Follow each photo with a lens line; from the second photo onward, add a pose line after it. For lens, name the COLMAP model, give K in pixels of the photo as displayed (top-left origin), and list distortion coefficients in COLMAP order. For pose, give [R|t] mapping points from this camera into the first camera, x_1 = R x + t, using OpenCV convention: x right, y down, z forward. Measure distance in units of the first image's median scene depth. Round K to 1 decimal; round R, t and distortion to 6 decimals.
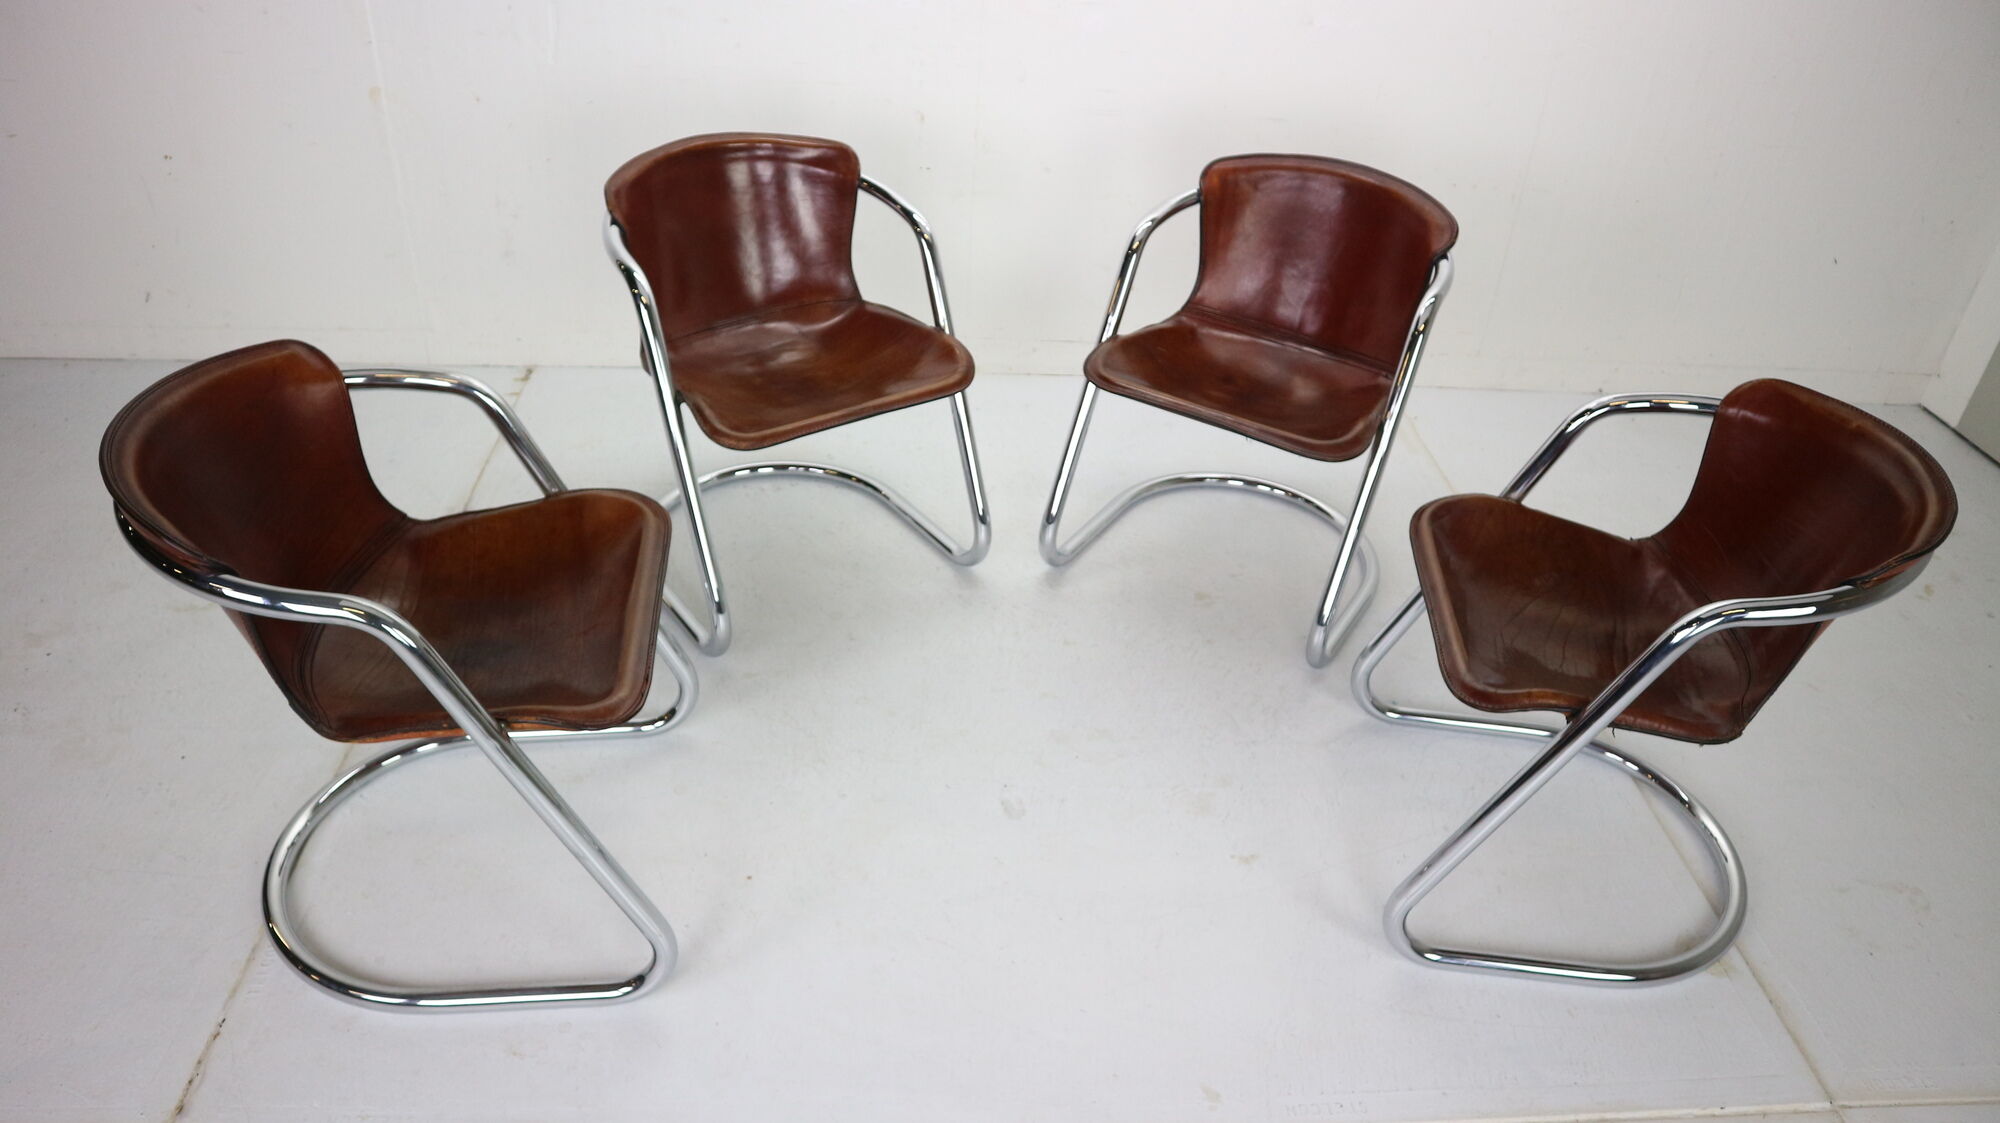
lens RADIAL K [[1383.9, 0, 1000.0], [0, 1383.9, 561.5], [0, 0, 1]] dist [-0.120933, 0.074683]
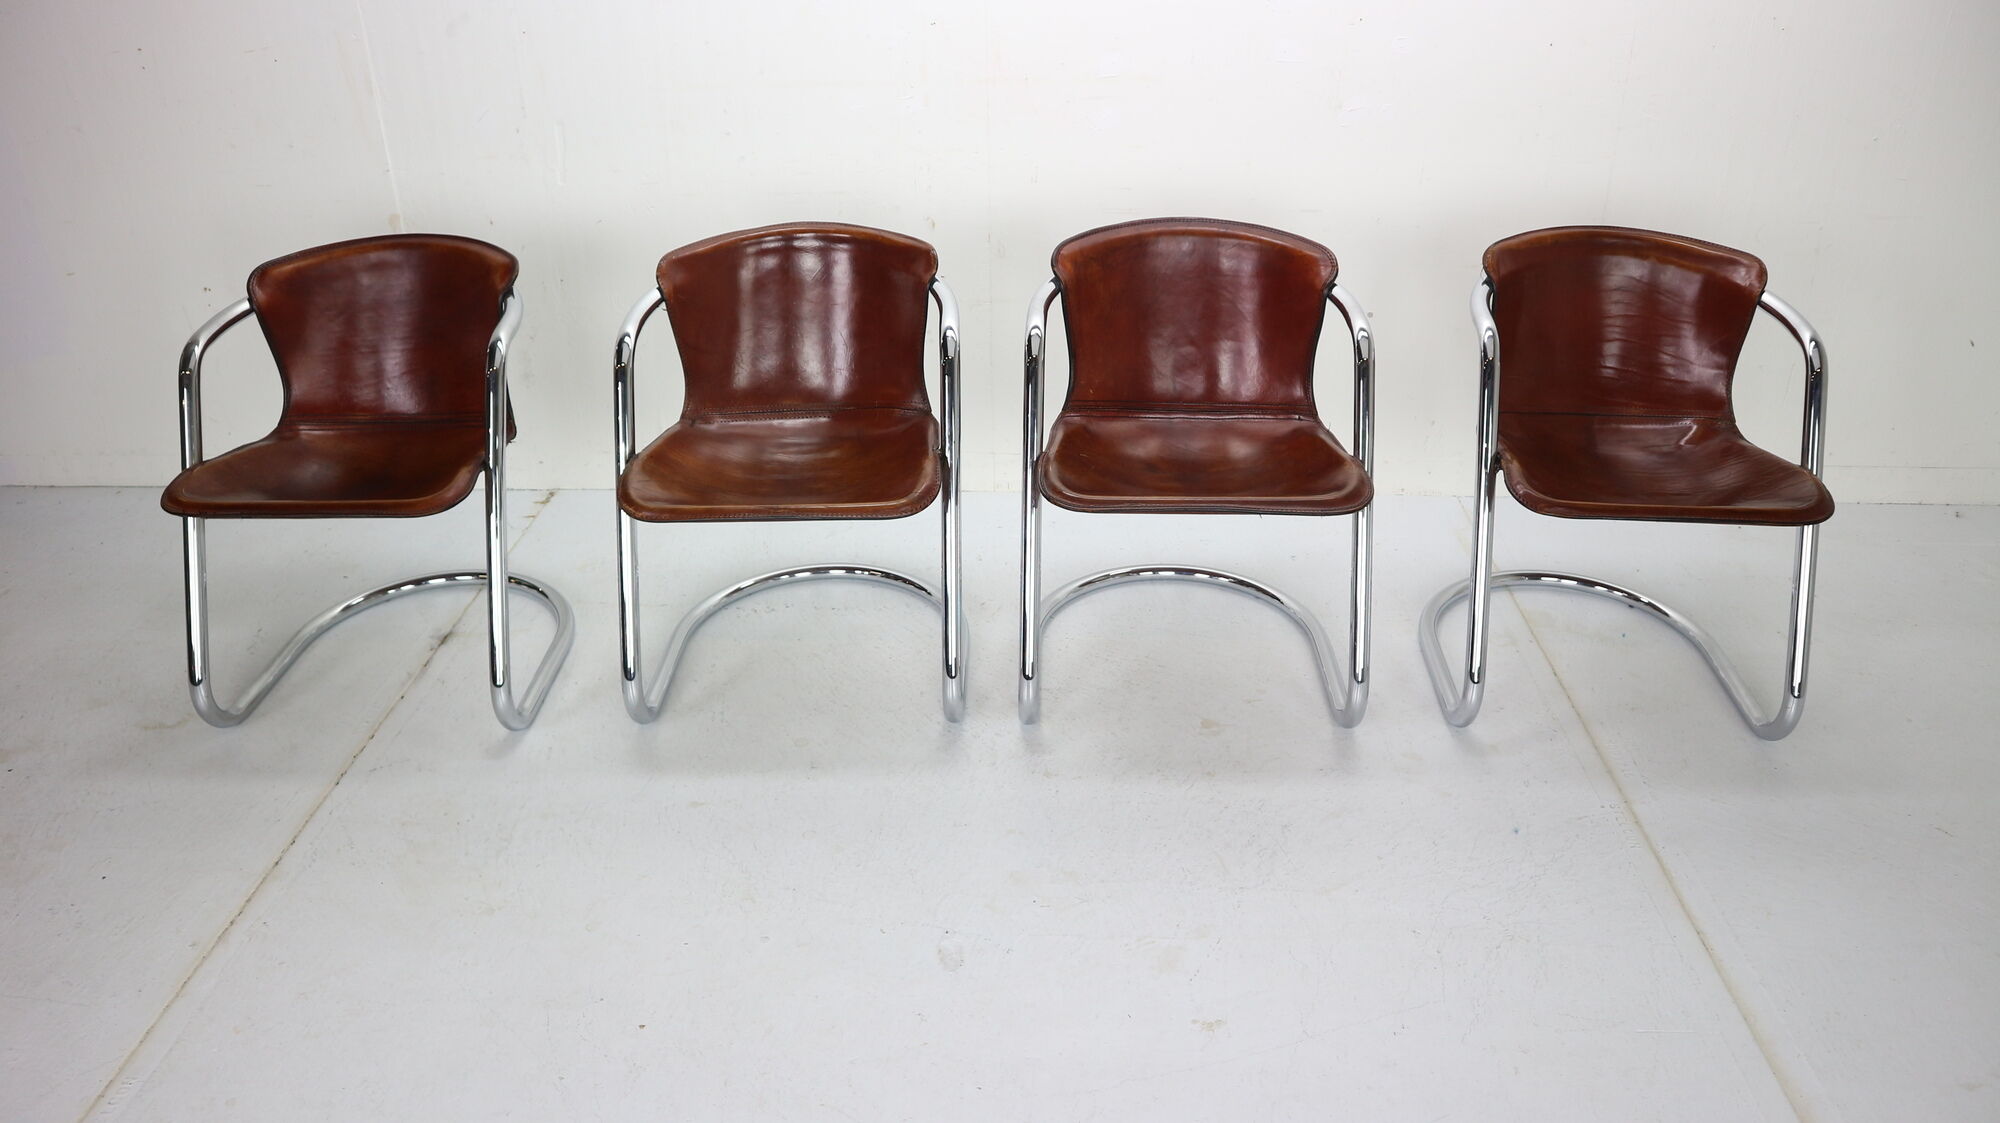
lens RADIAL K [[1383.9, 0, 1000.0], [0, 1383.9, 561.5], [0, 0, 1]] dist [-0.120933, 0.074683]
pose [[0.991786, -0.011095, -0.127426, 0.148247], [-0.002333, 0.994496, -0.104747, 0.016762], [0.127886, 0.104184, 0.986302, 0.102812]]
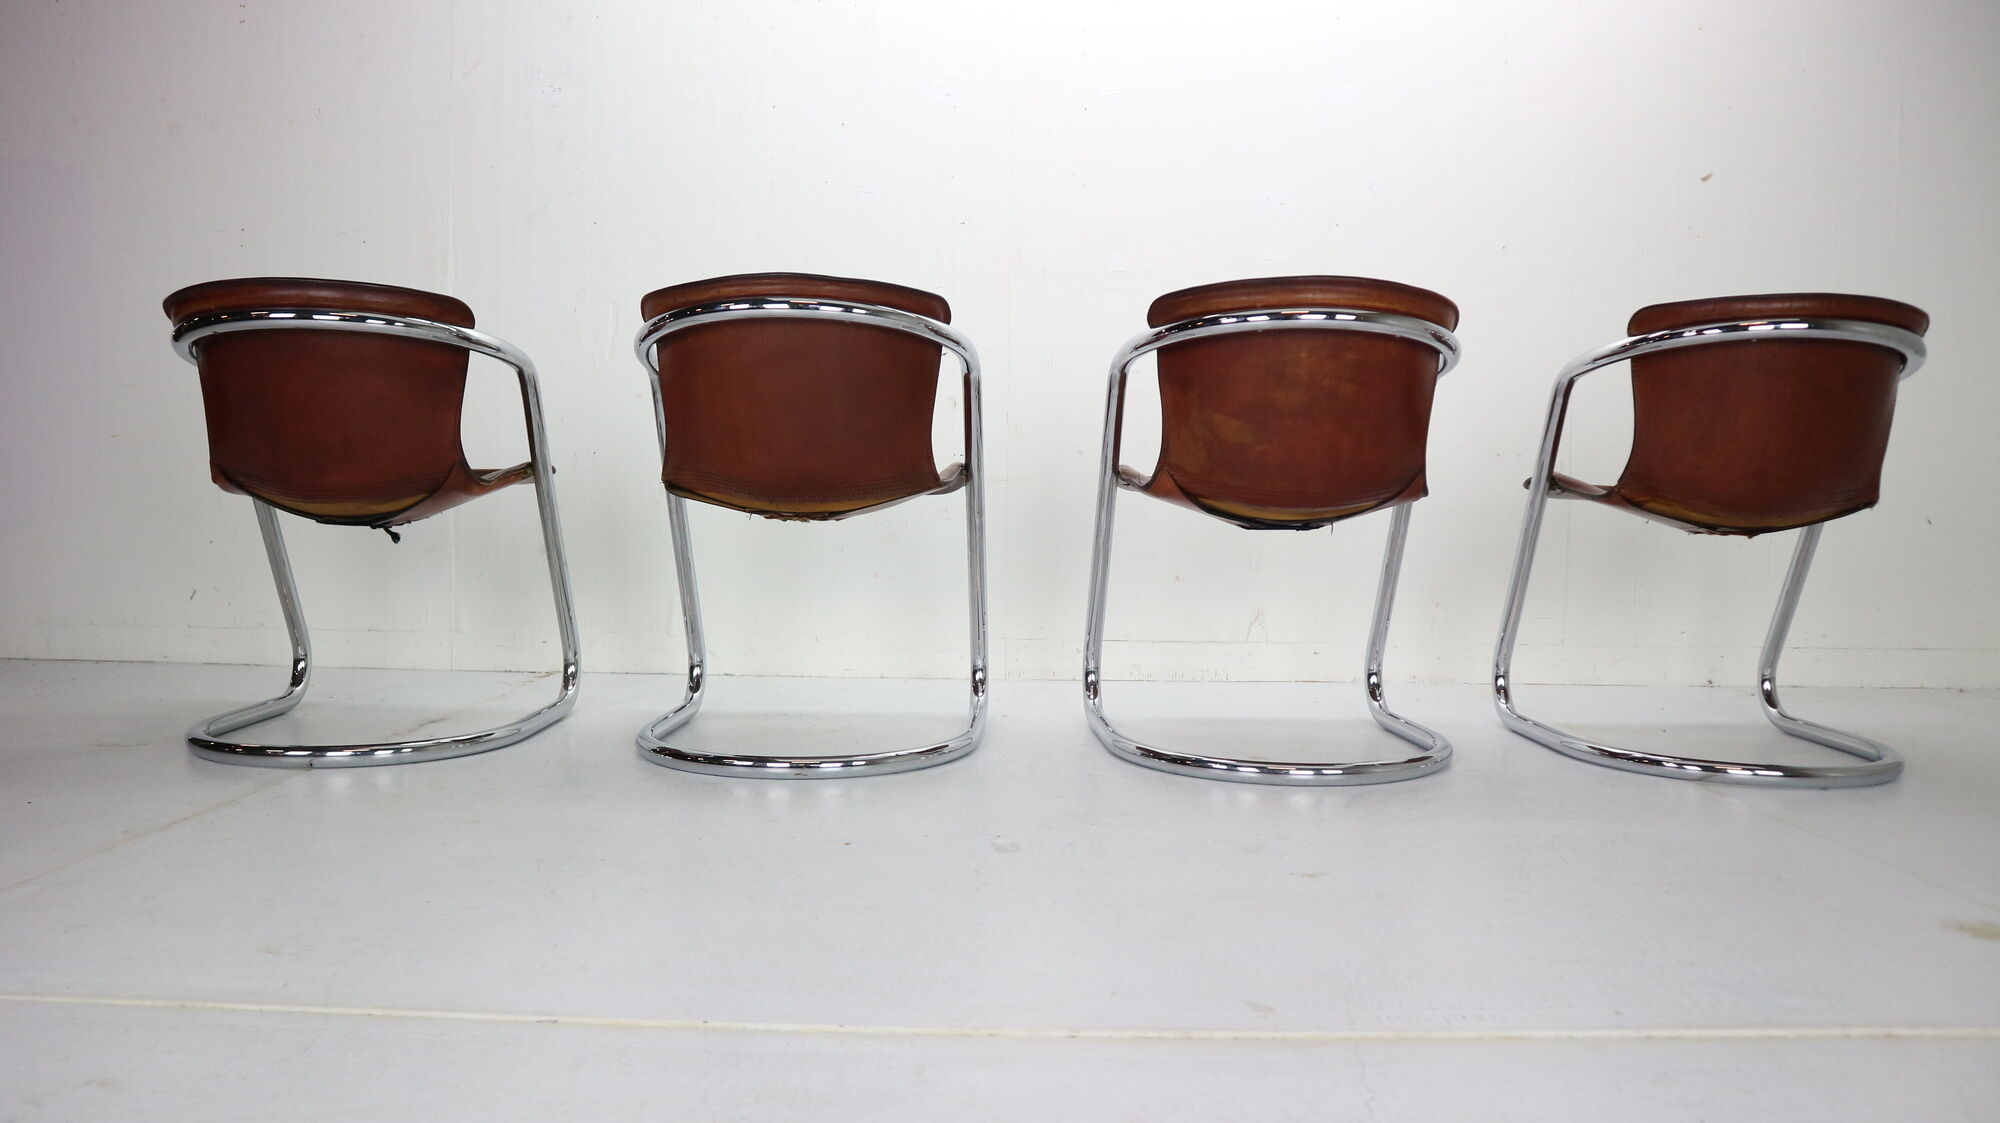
lens RADIAL K [[1381.7, 0, 1000.0], [0, 1381.7, 561.5], [0, 0, 1]] dist [-0.119850, 0.072020]
pose [[0.996211, -0.041456, -0.076446, 0.068992], [-0.004304, 0.854479, -0.519468, 0.421601], [0.086857, 0.517829, 0.851064, 0.242574]]
